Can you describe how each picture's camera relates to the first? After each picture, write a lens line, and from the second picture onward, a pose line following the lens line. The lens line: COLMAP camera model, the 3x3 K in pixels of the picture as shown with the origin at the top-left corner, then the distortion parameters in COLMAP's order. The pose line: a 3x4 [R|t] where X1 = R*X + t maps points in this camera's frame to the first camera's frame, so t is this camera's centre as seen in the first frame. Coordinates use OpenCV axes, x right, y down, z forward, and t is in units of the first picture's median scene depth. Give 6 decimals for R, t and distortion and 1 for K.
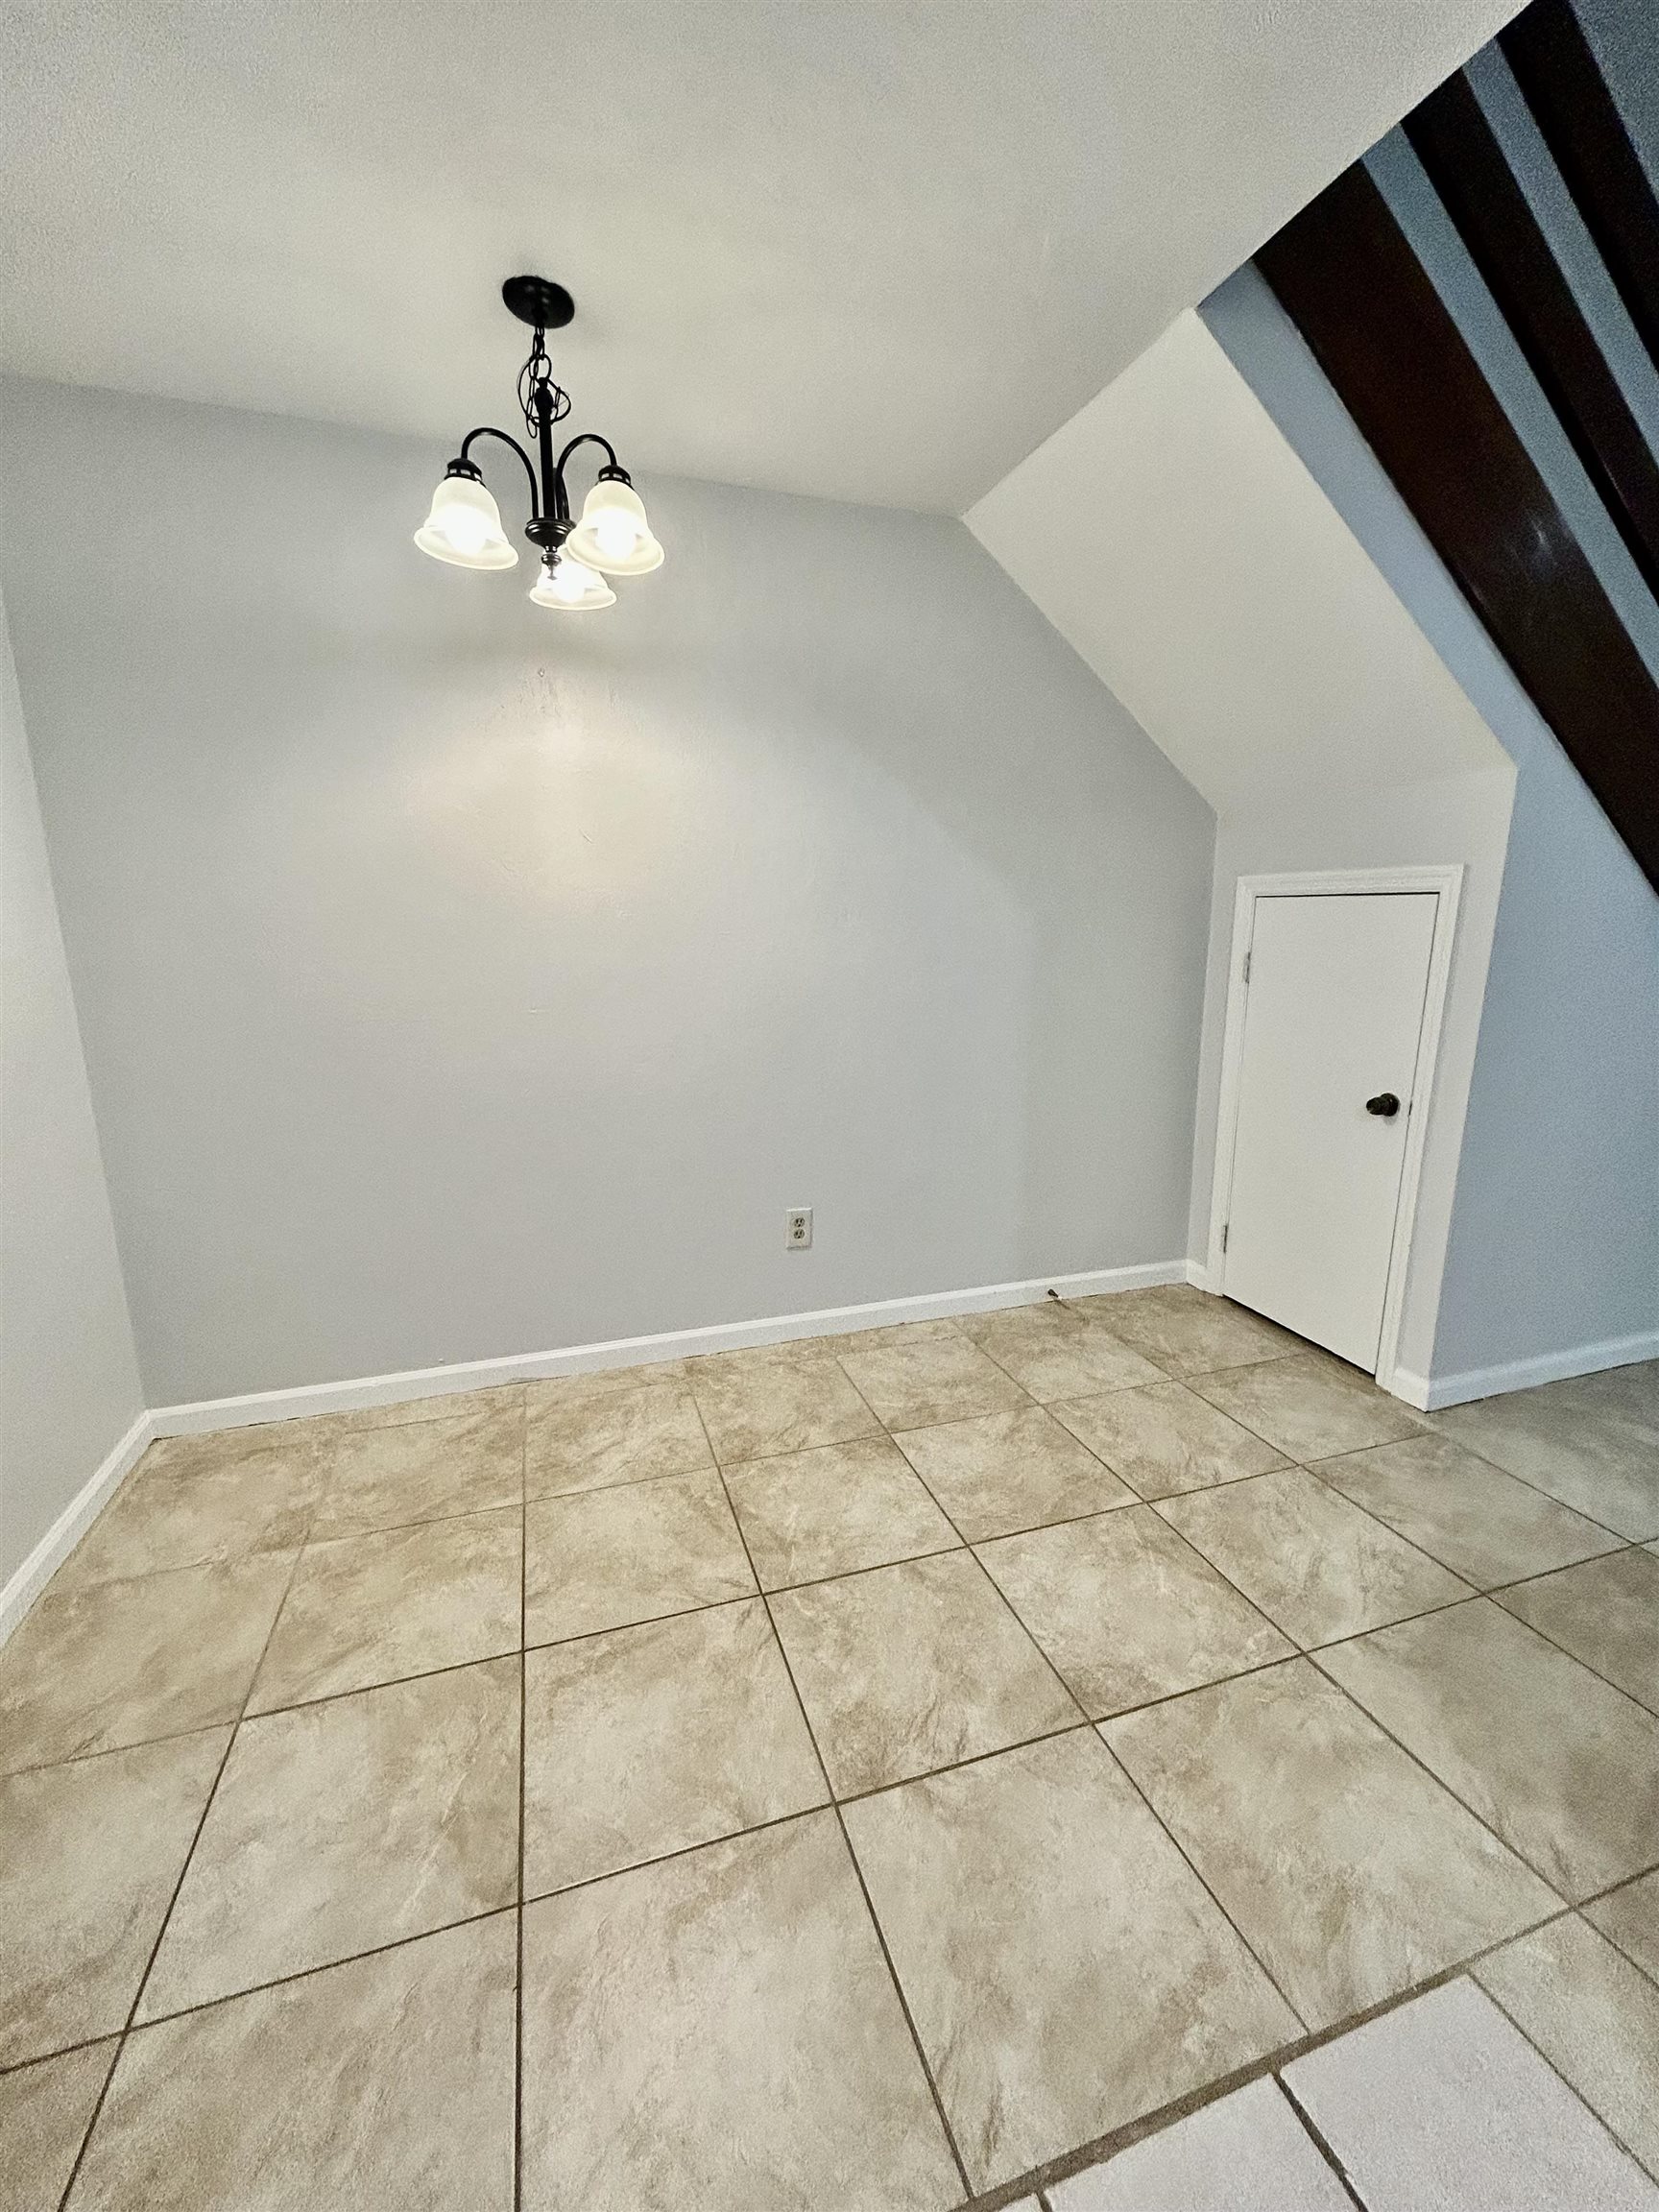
lens RADIAL K [[892.2, 0, 833.3], [0, 892.2, 1105.3], [0, 0, 1]] dist [-0.002804, -0.000260]
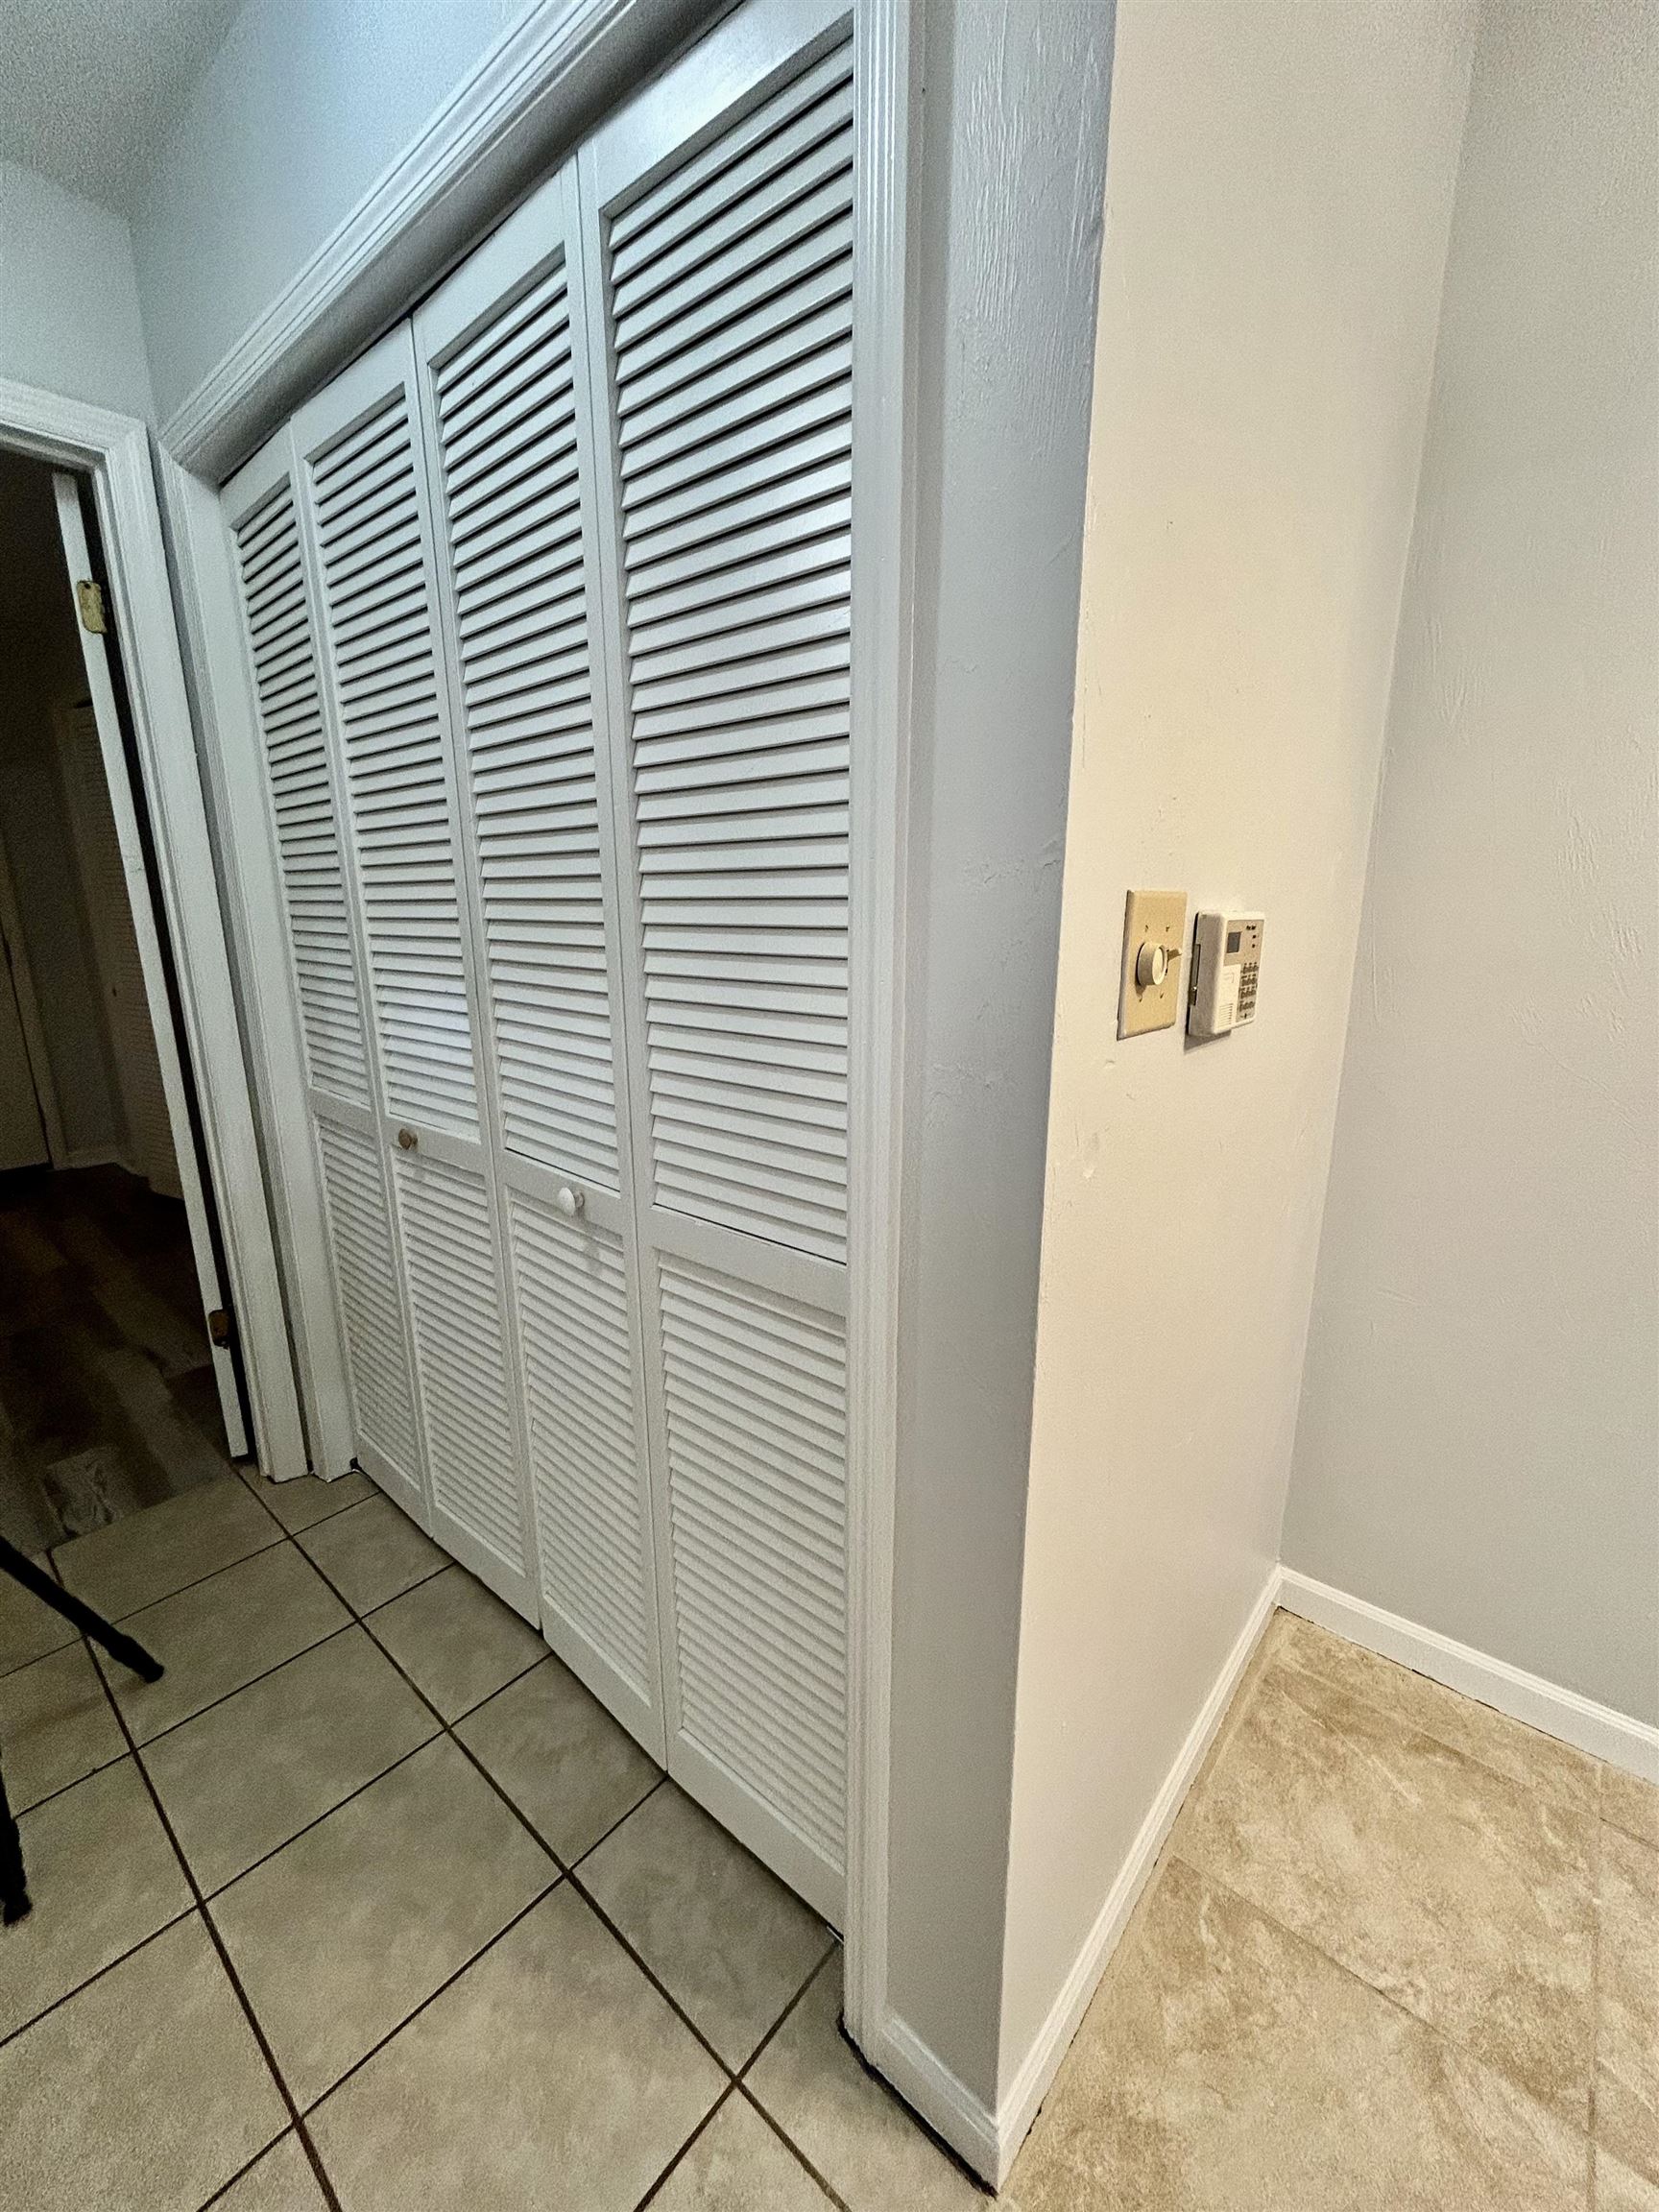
lens RADIAL K [[892.2, 0, 828.6], [0, 892.2, 1109.7], [0, 0, 1]] dist [-0.002804, -0.000260]
pose [[0.508784, 0.193381, -0.838894, -0.465582], [-0.162216, 0.978524, 0.127185, -0.067033], [0.845473, 0.071373, 0.529227, 0.298913]]
